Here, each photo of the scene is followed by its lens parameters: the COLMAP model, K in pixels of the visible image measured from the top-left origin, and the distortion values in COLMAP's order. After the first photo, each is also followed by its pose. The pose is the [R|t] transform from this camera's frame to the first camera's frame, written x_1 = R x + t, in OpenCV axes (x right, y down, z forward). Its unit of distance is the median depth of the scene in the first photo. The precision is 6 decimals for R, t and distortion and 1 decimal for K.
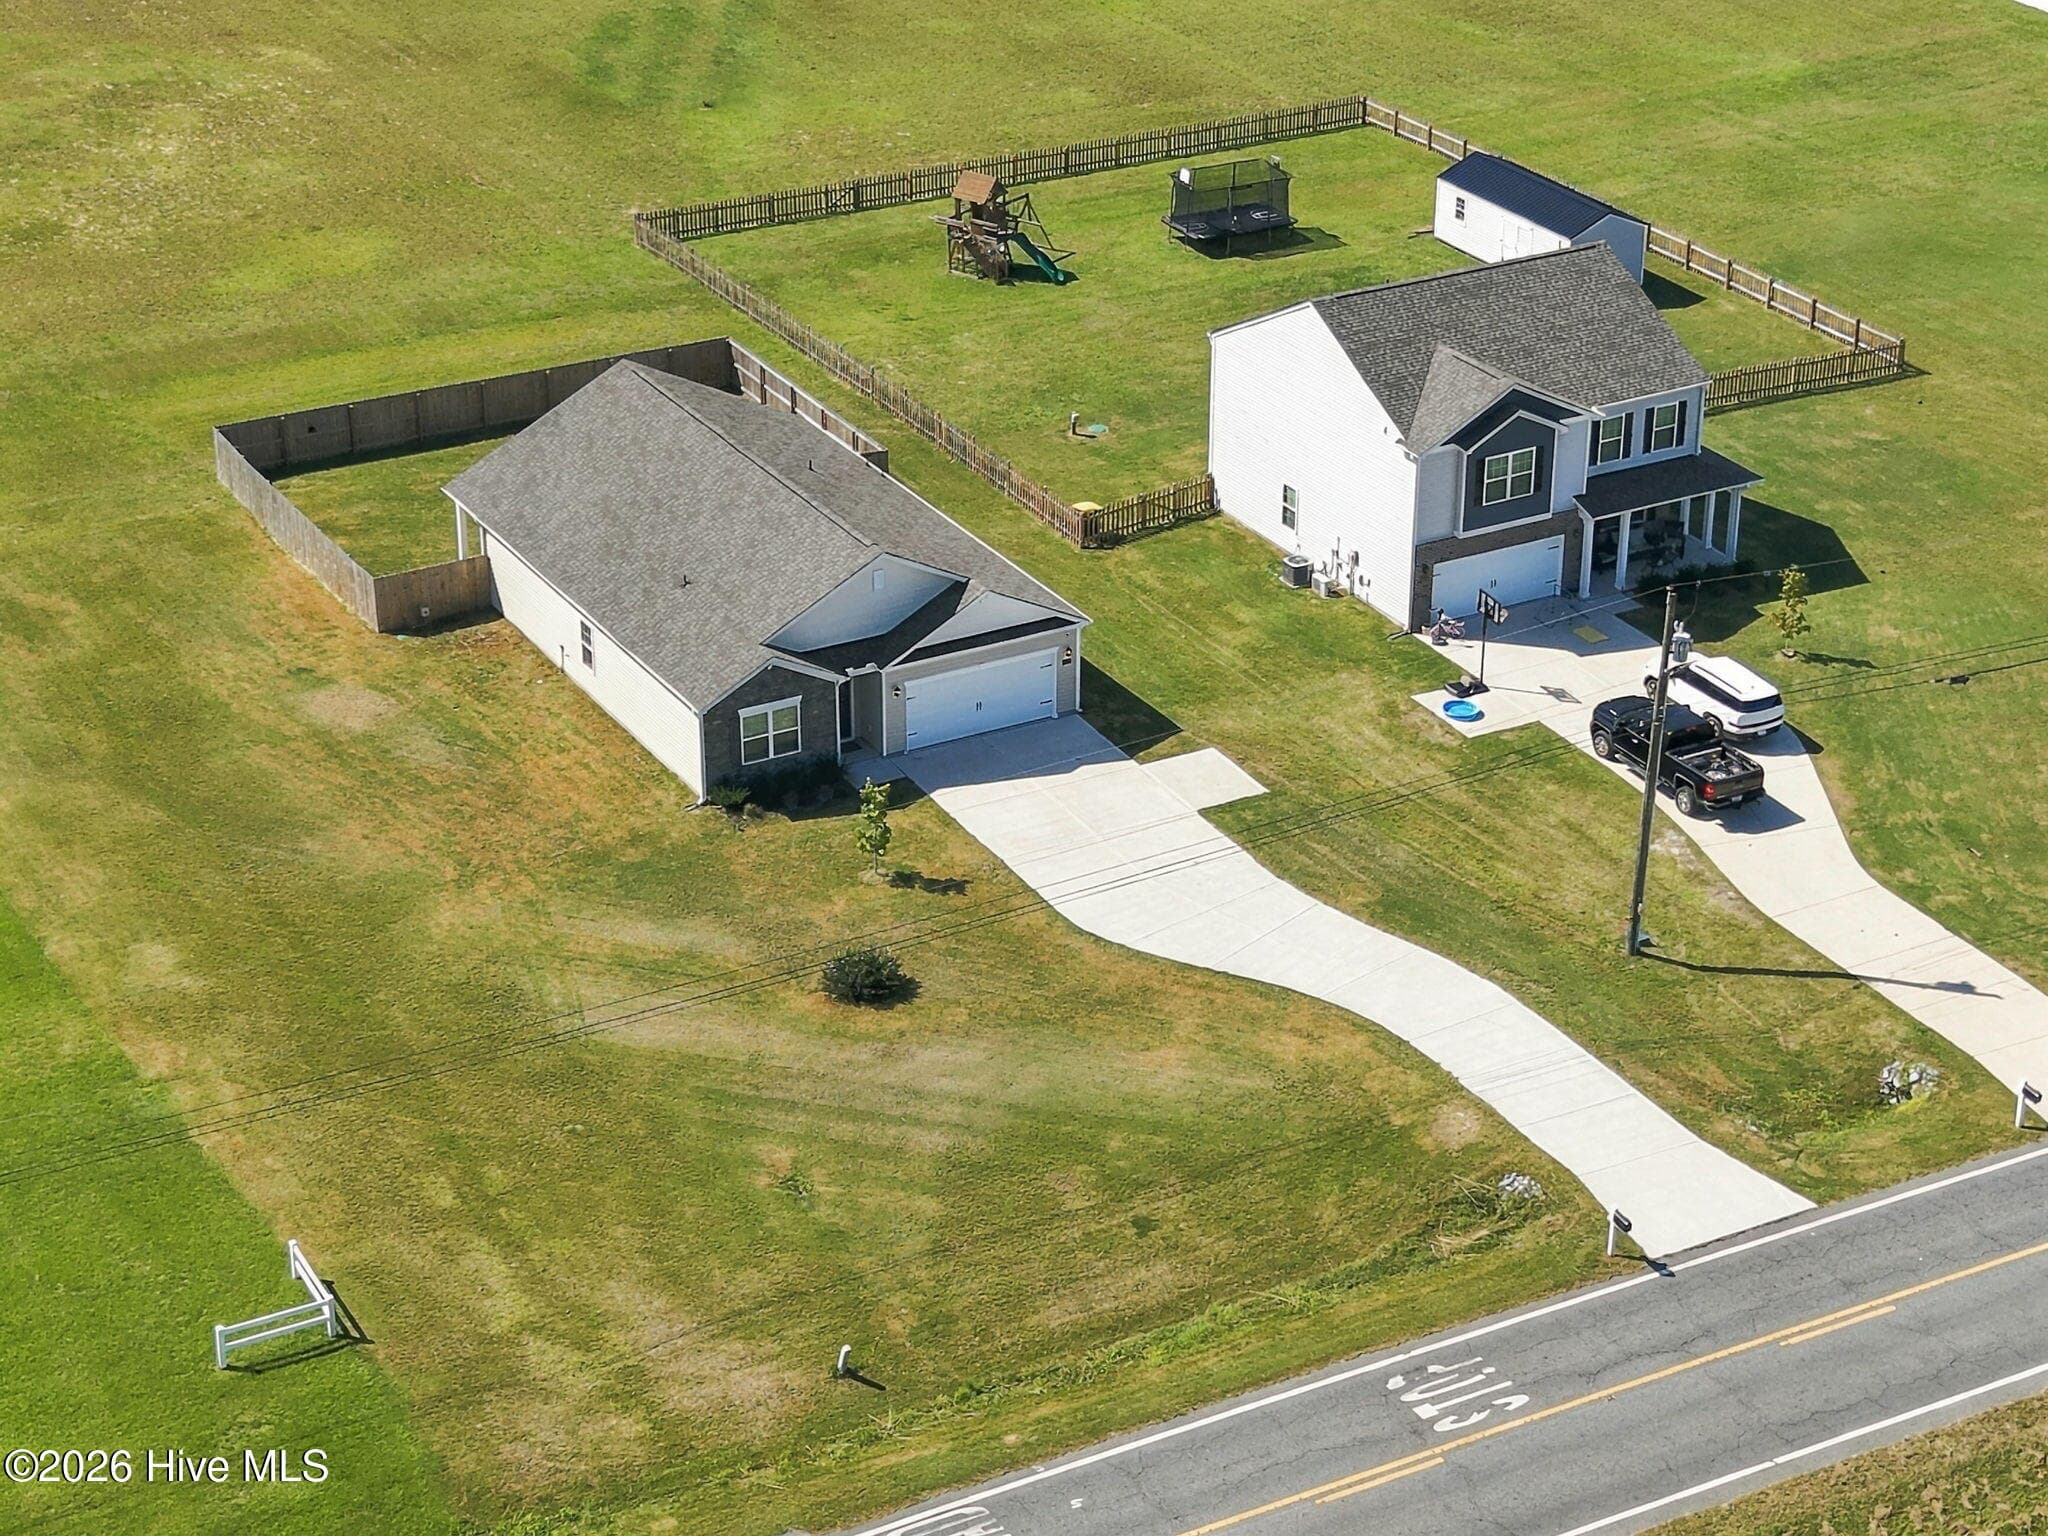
lens RADIAL K [[3938.7, 0, 1024.0], [0, 3938.7, 768.0], [0, 0, 1]] dist [0.206471, 0.019580]
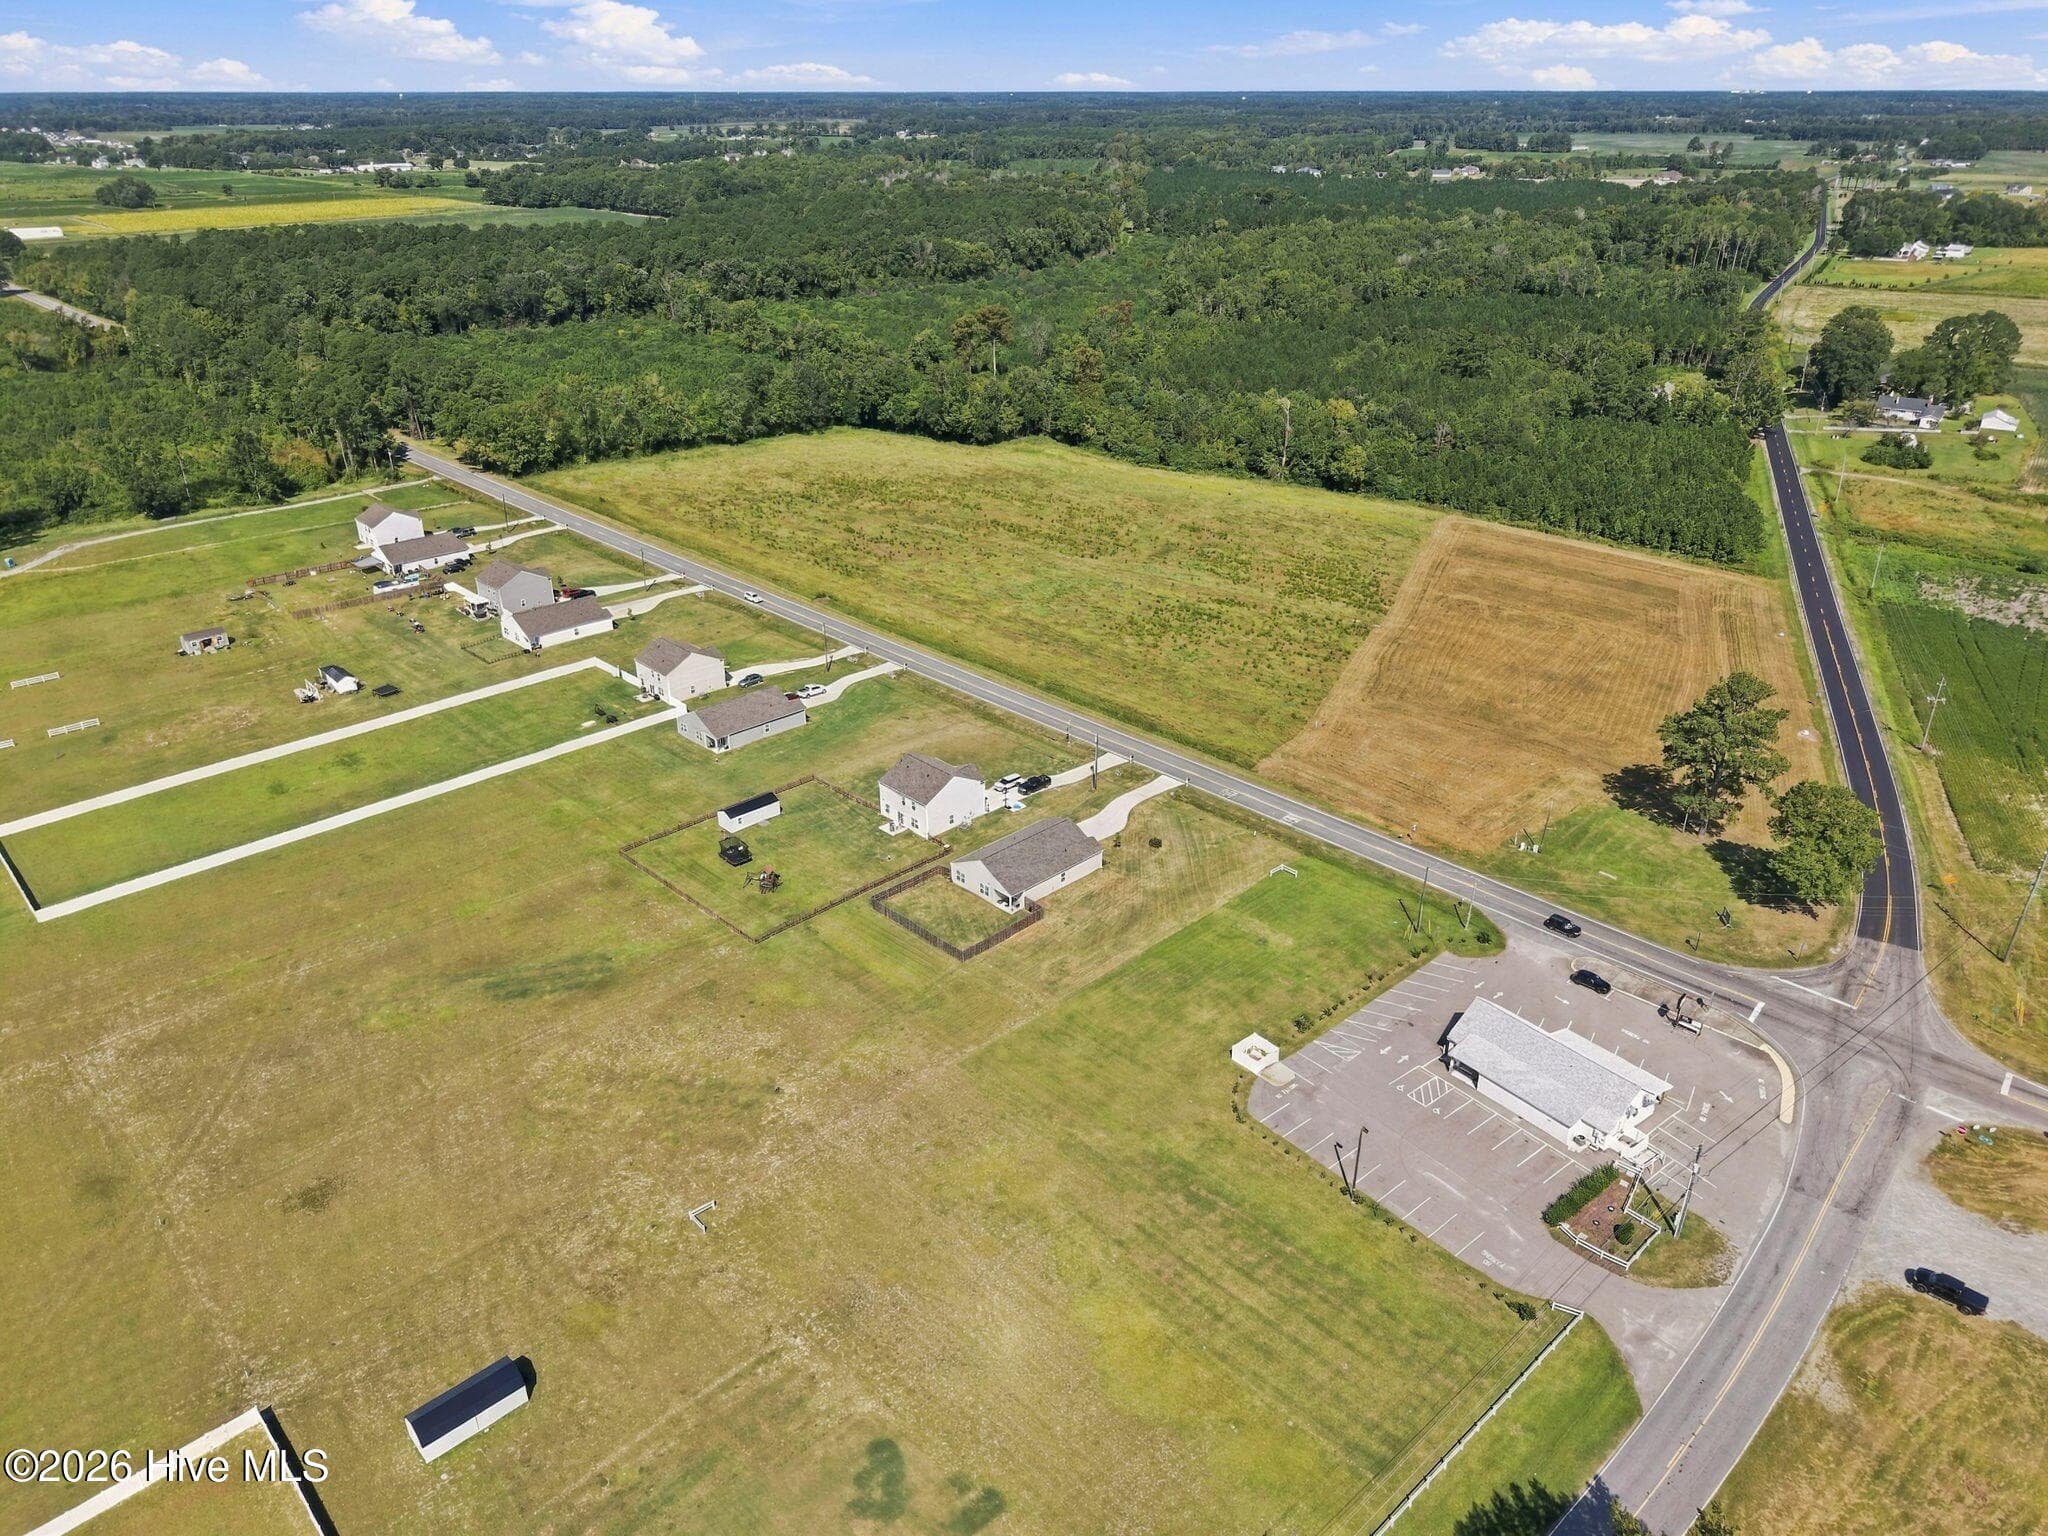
lens RADIAL K [[1367.3, 0, 1024.0], [0, 1367.3, 768.0], [0, 0, 1]] dist [0.007819, -0.003819]
pose [[-0.251184, -0.425963, 0.869173, -1.650509], [0.432285, 0.754069, 0.494479, -1.079281], [-0.866046, 0.499936, -0.005273, 1.093997]]
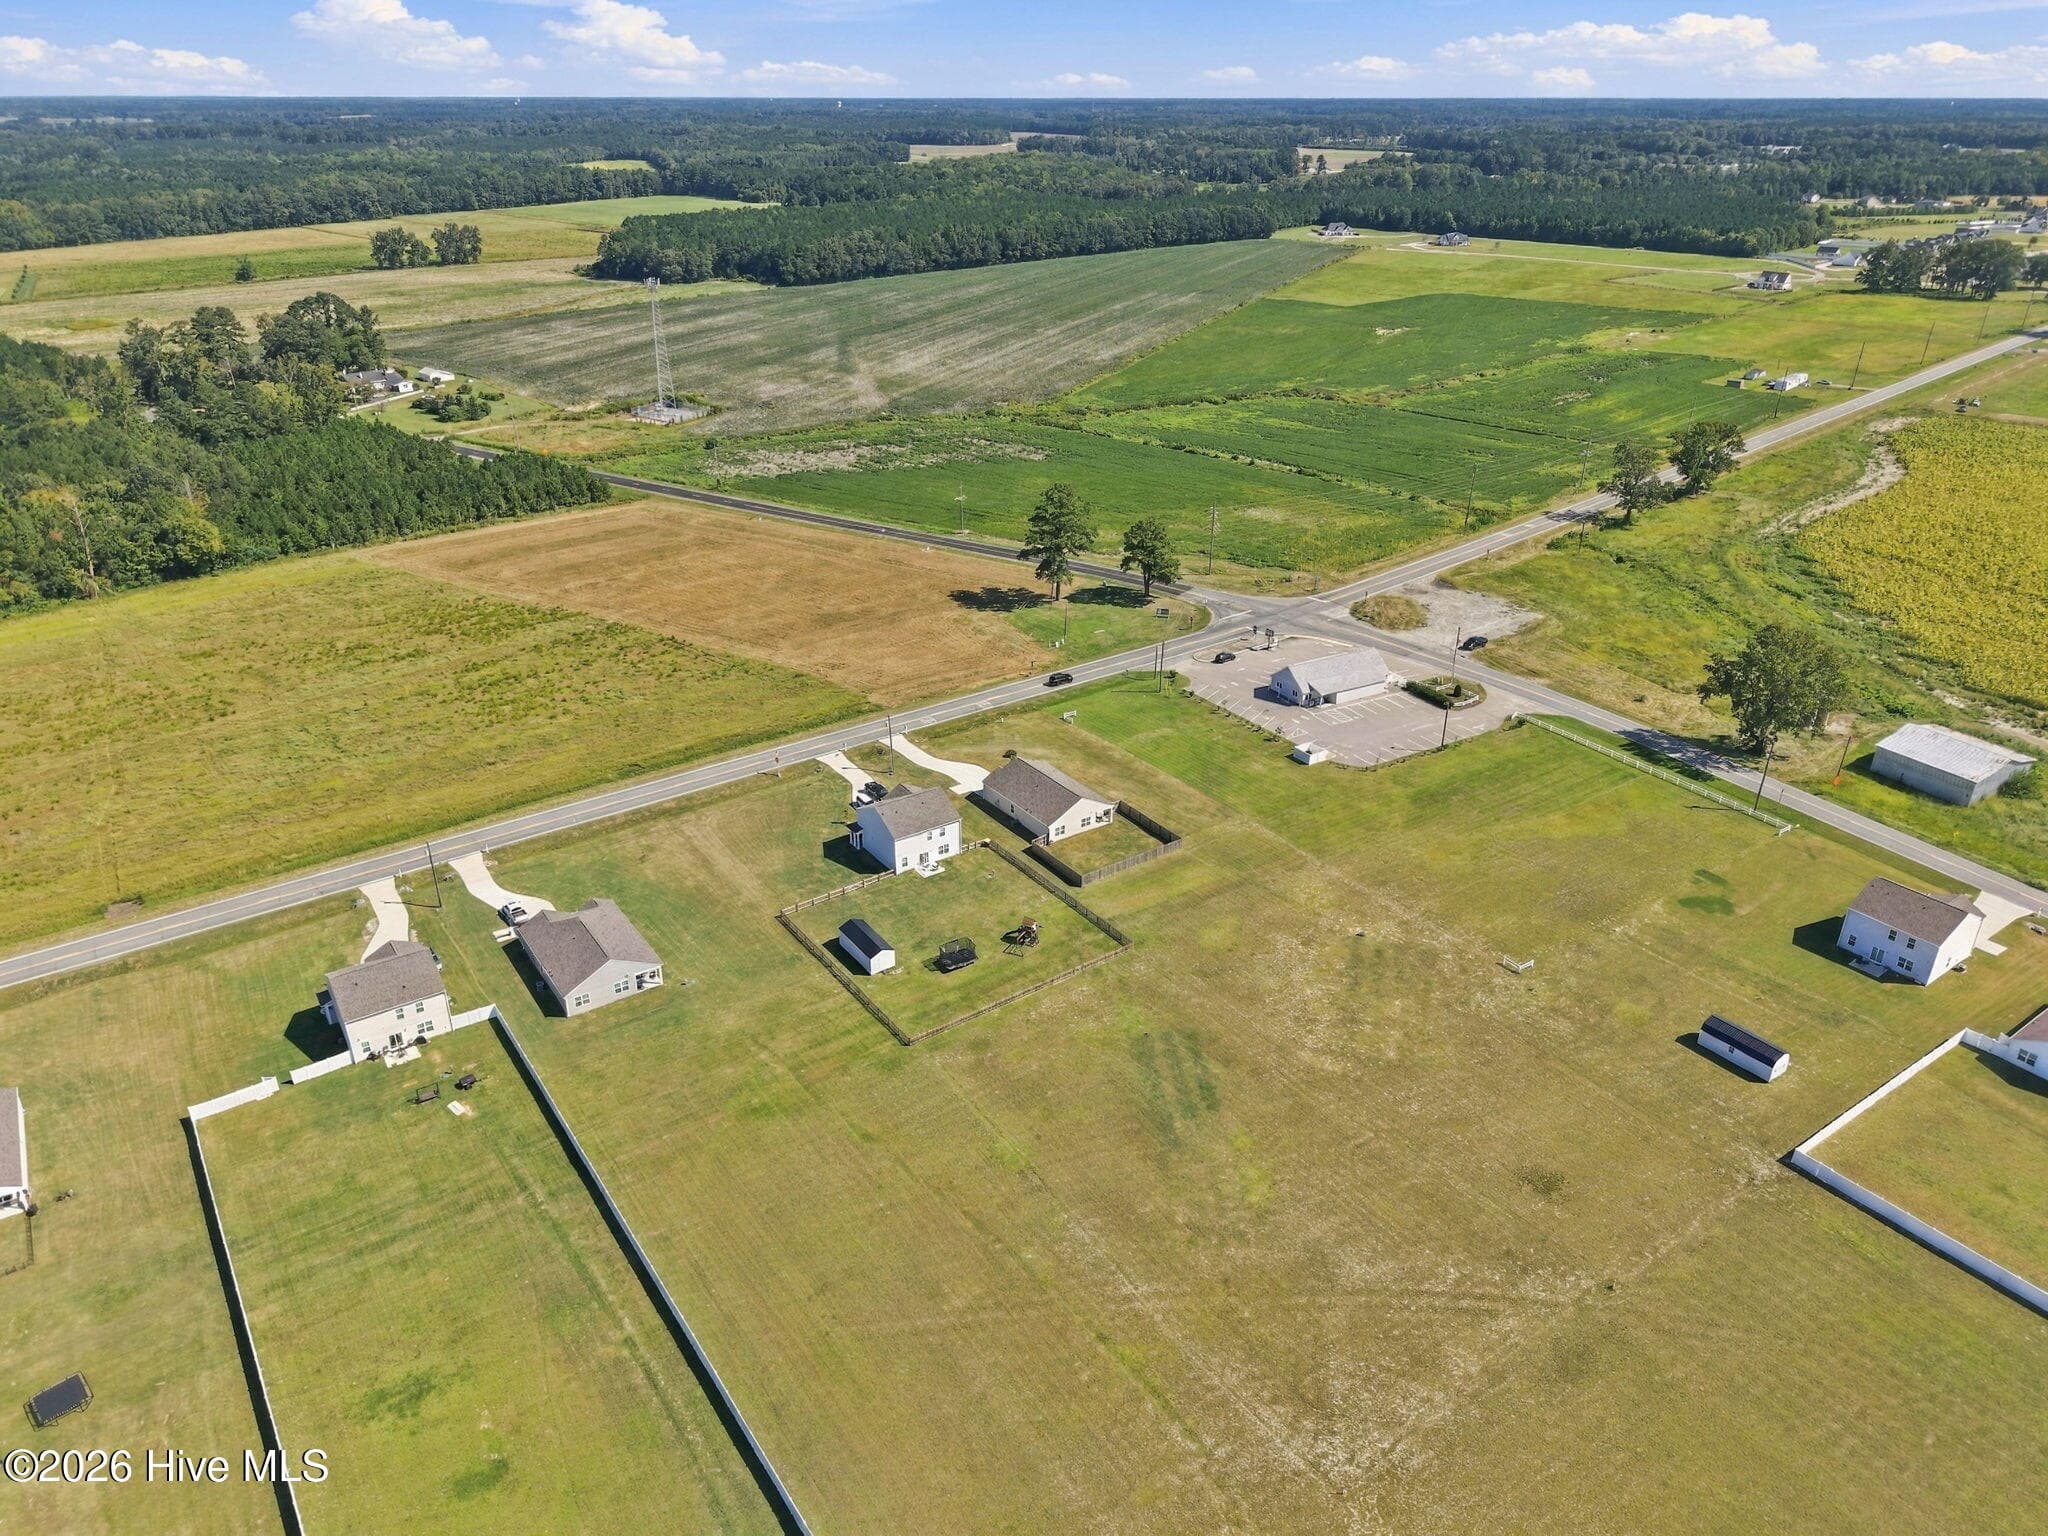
lens RADIAL K [[1367.3, 0, 1024.0], [0, 1367.3, 768.0], [0, 0, 1]] dist [0.007819, -0.003819]
pose [[-0.995054, 0.042824, -0.089626, 0.141062], [-0.044986, 0.610172, 0.790990, -1.714431], [0.088560, 0.791110, -0.605228, 2.356213]]
